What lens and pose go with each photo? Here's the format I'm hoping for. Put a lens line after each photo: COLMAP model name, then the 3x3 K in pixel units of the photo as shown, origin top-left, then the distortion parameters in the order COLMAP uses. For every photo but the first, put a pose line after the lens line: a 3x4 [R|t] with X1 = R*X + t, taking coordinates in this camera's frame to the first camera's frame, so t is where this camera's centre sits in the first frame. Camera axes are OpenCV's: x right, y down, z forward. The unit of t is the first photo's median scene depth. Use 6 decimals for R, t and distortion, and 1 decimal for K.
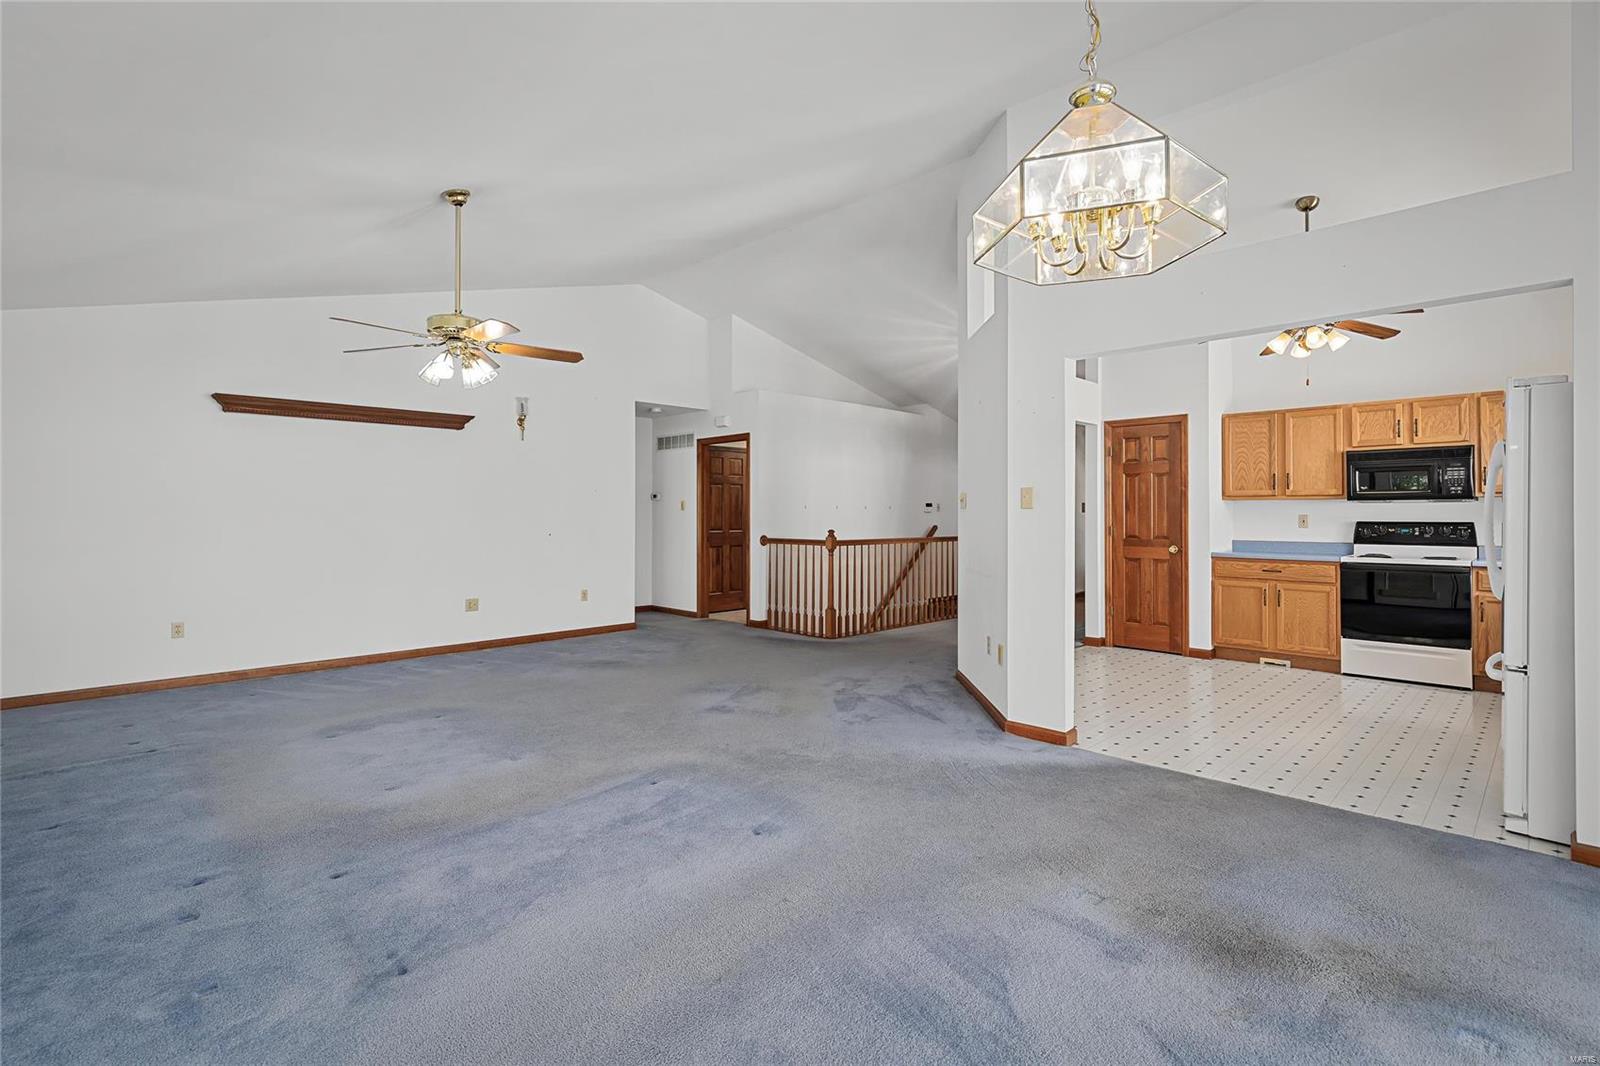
lens RADIAL K [[758.8, 0, 803.4], [0, 758.8, 506.3], [0, 0, 1]] dist [0.000843, 0.000363]
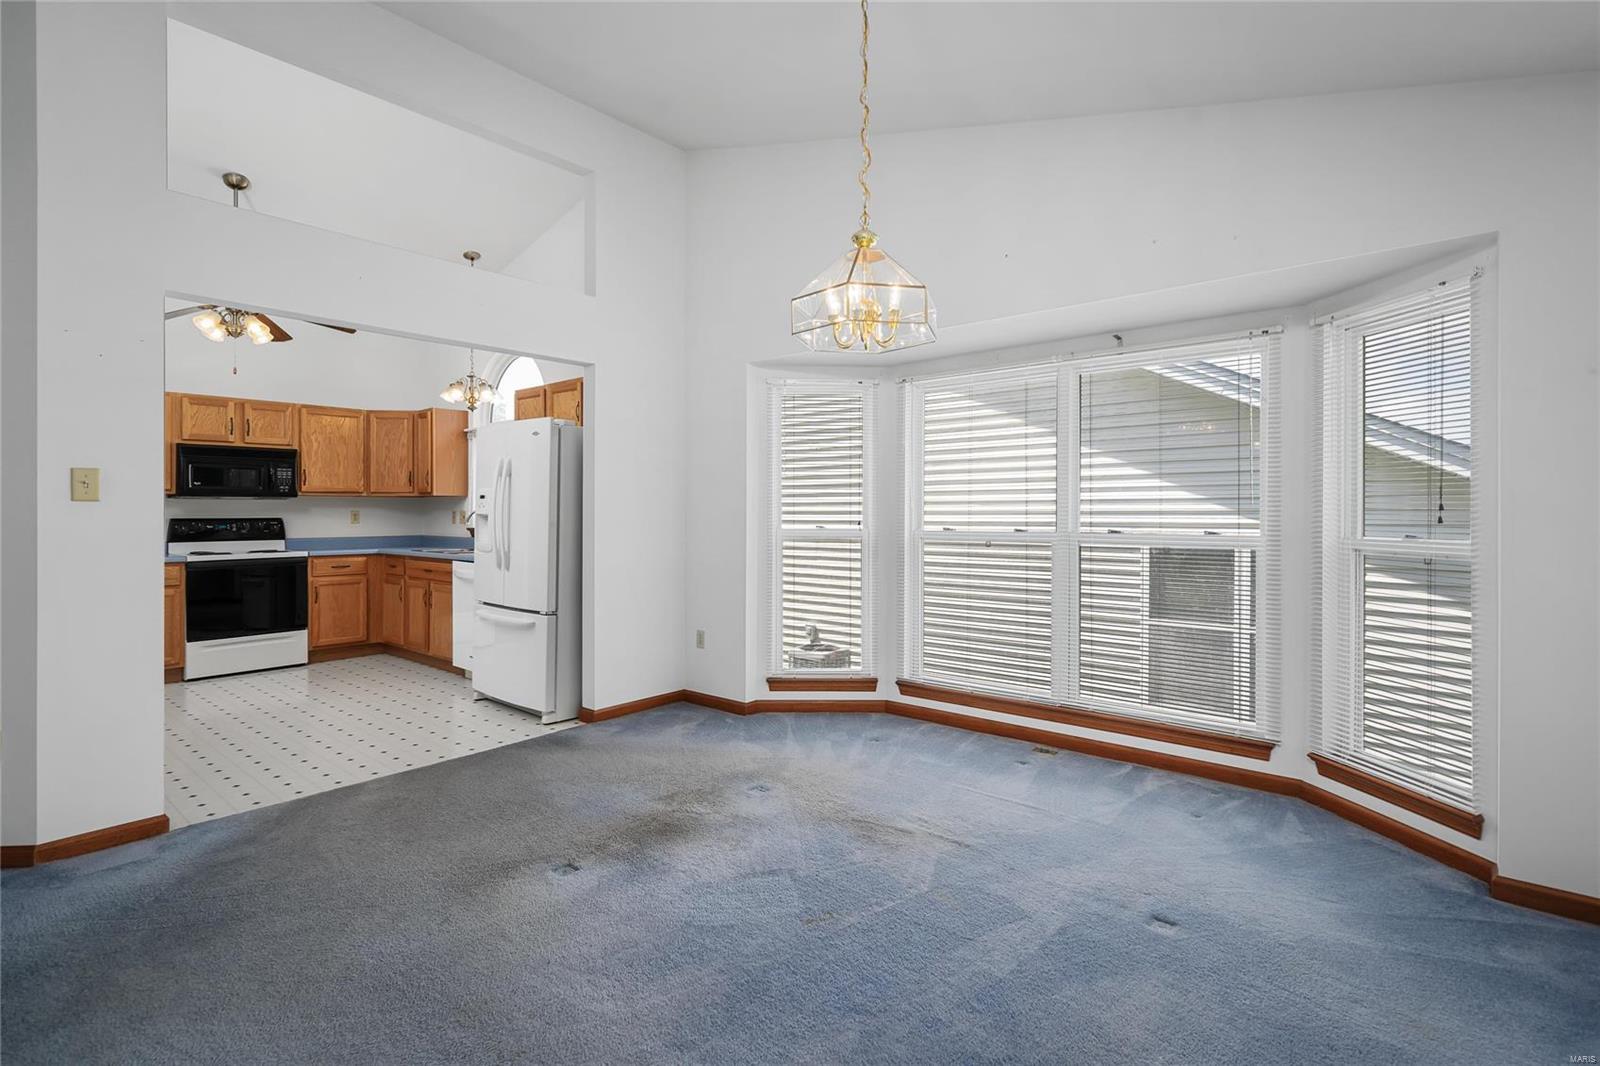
lens RADIAL K [[756.1, 0, 806.2], [0, 756.1, 510.5], [0, 0, 1]] dist [0.015521, 0.000381]
pose [[-0.080782, 0.000612, 0.996732, -0.279558], [-0.007501, 0.999971, -0.001222, 0.005412], [-0.996704, -0.007575, -0.080776, 0.300807]]
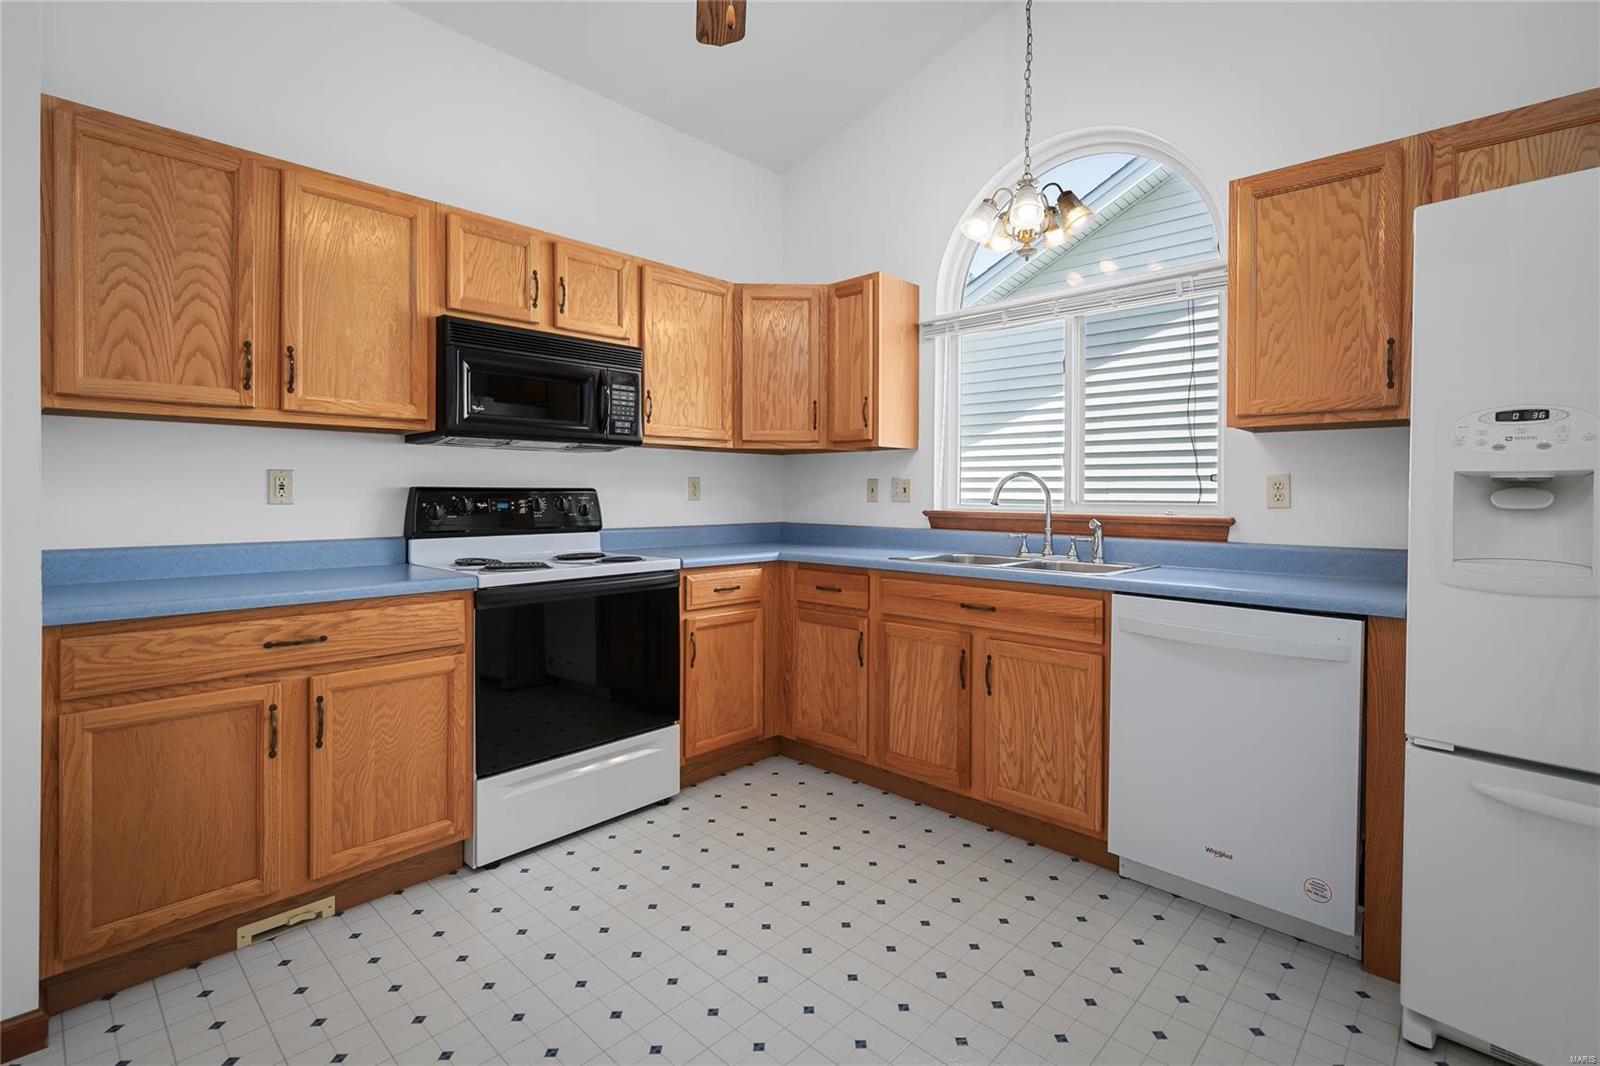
lens RADIAL K [[739.5, 0, 817.0], [0, 739.5, 496.0], [0, 0, 1]] dist [0.001177, -0.000678]
pose [[-0.036086, -0.006334, 0.999329, 0.303196], [-0.013925, 0.999886, 0.005835, 0.019778], [-0.999252, -0.013705, -0.036171, 0.799785]]
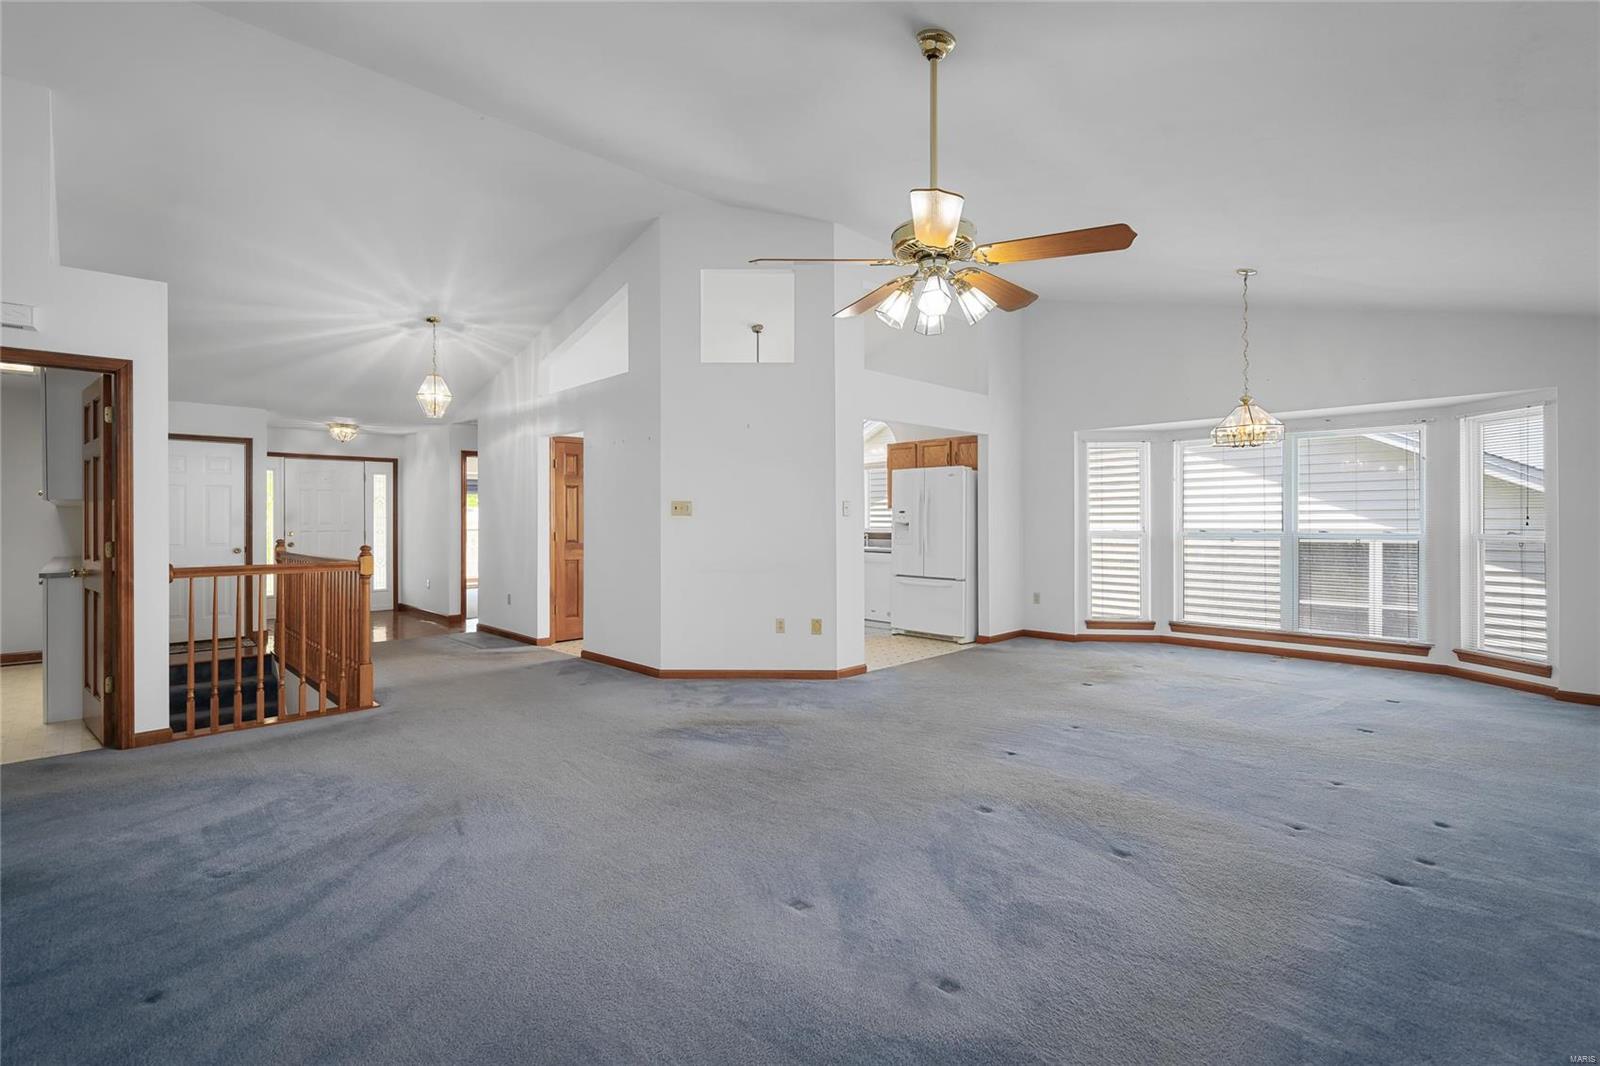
lens RADIAL K [[725.5, 0, 809.1], [0, 725.5, 510.3], [0, 0, 1]] dist [0.028126, -0.000278]
pose [[-0.001856, 0.014219, 0.999897, -0.729548], [-0.005698, 0.999883, -0.014229, 0.008432], [-0.999982, -0.005724, -0.001774, 0.734098]]
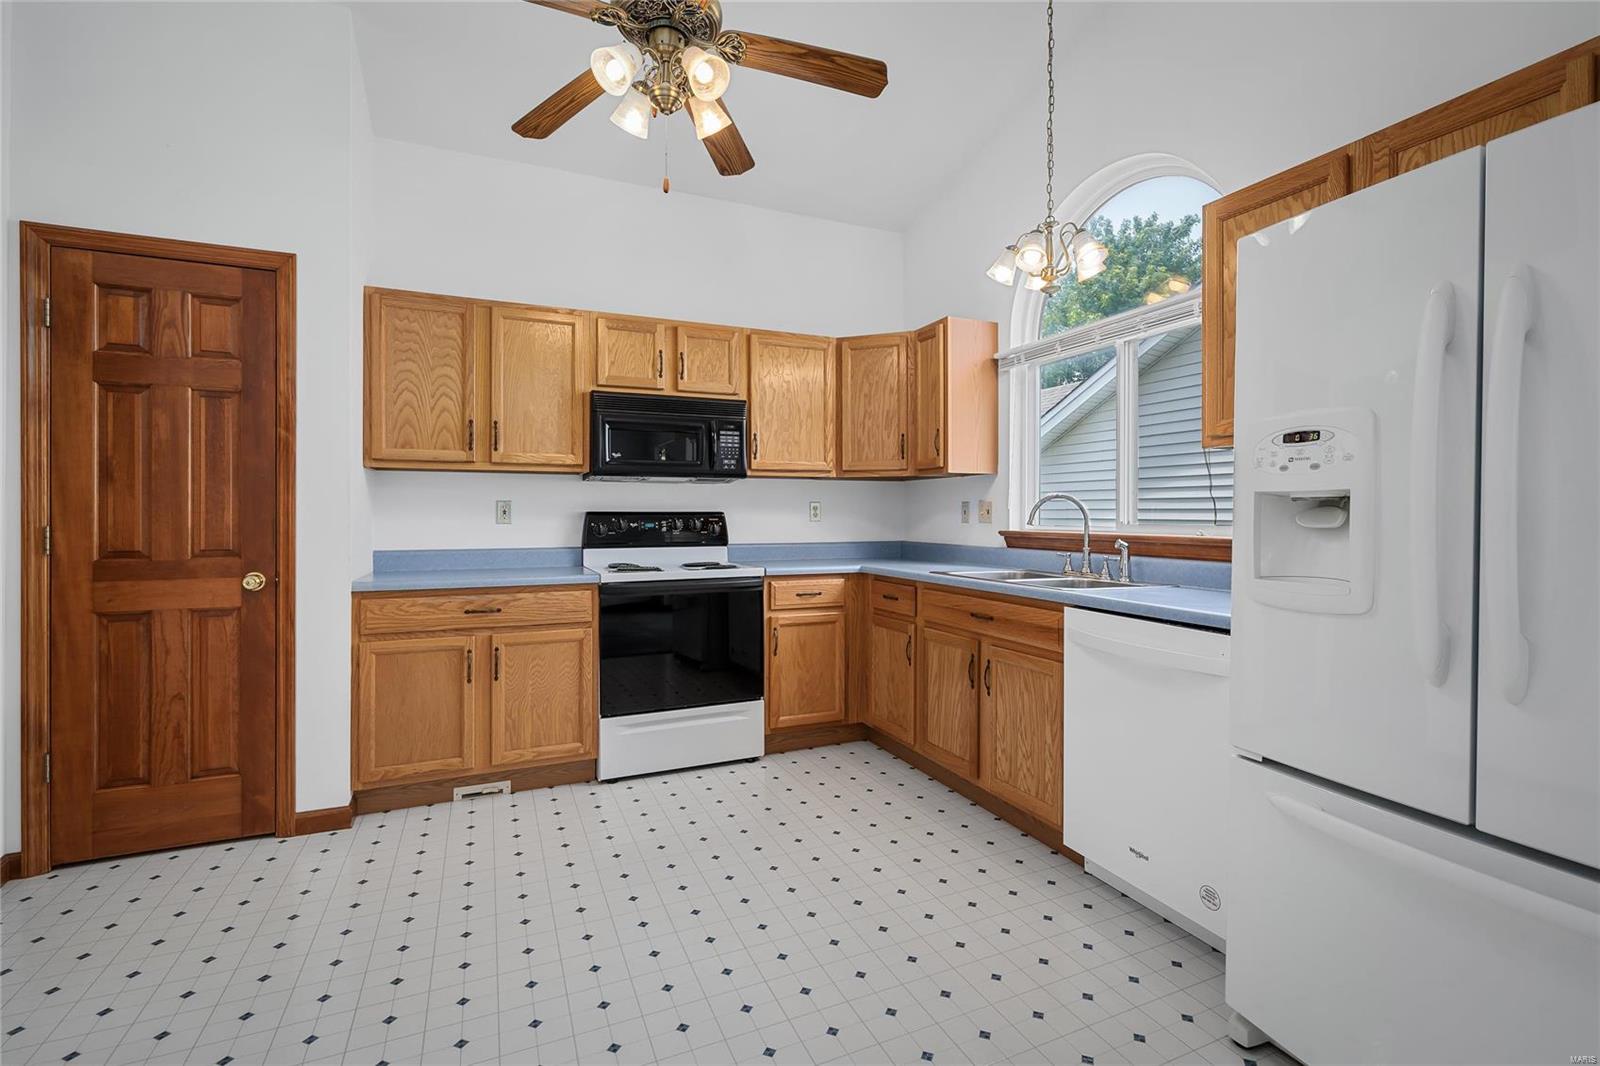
lens RADIAL K [[724.7, 0, 809.2], [0, 724.7, 512.6], [0, 0, 1]] dist [0.001171, 0.000158]
pose [[0.357096, 0.000347, 0.934068, 0.251603], [-0.008218, 0.999962, 0.002770, 0.017887], [-0.934032, -0.008665, 0.357085, 0.635407]]
